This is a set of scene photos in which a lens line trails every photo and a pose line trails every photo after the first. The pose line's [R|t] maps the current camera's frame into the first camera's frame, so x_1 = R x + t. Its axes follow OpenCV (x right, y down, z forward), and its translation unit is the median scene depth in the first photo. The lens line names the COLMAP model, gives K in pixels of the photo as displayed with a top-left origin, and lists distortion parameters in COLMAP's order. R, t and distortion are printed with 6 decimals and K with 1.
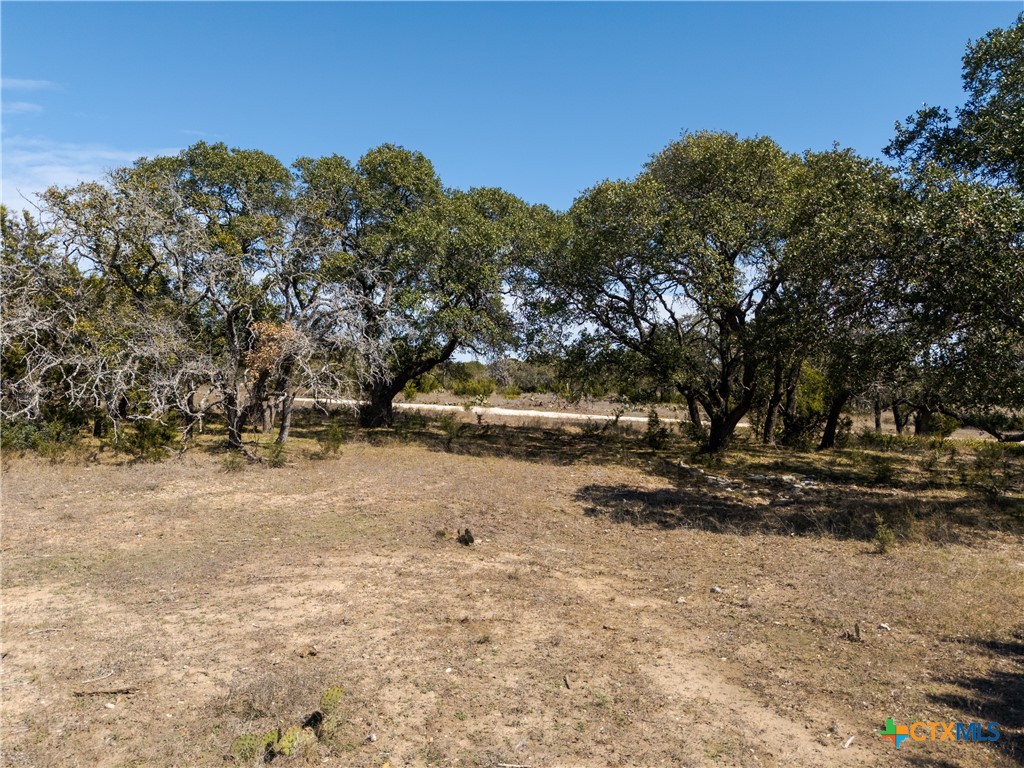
lens RADIAL K [[777.4, 0, 511.0], [0, 777.4, 380.9], [0, 0, 1]] dist [0.051721, -0.042465]
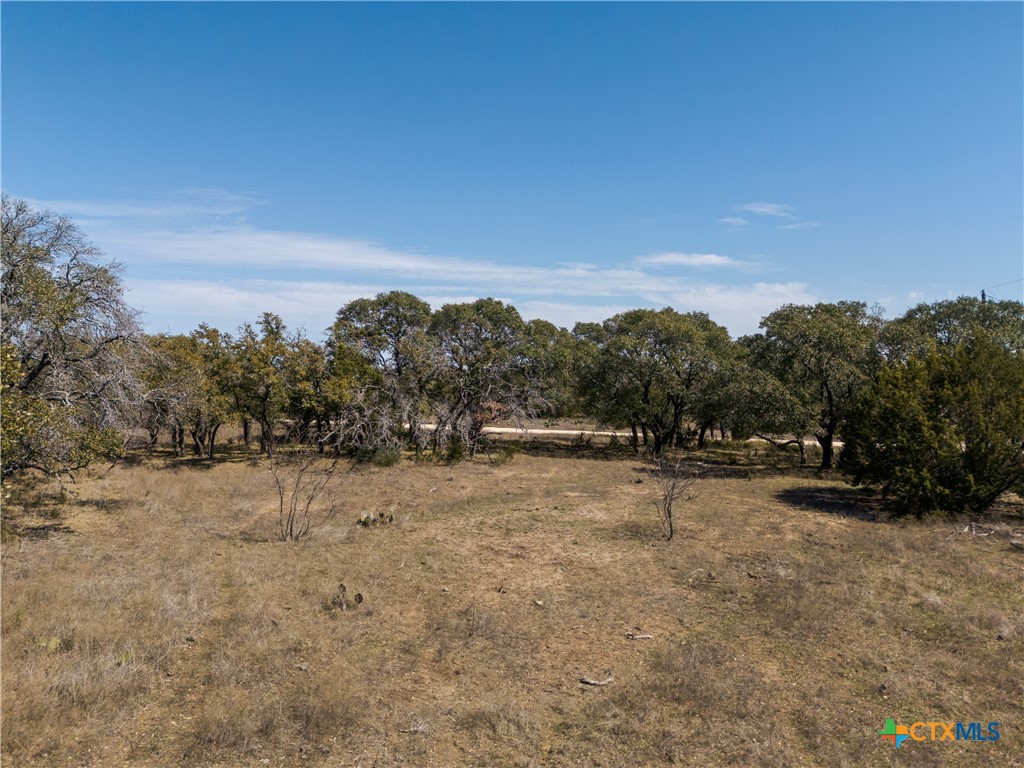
lens RADIAL K [[777.4, 0, 516.0], [0, 777.4, 386.8], [0, 0, 1]] dist [0.051721, -0.042465]
pose [[0.967875, -0.008725, 0.251281, -0.566835], [0.004993, 0.999868, 0.015488, -0.109169], [-0.251383, -0.013736, 0.967790, -0.845134]]
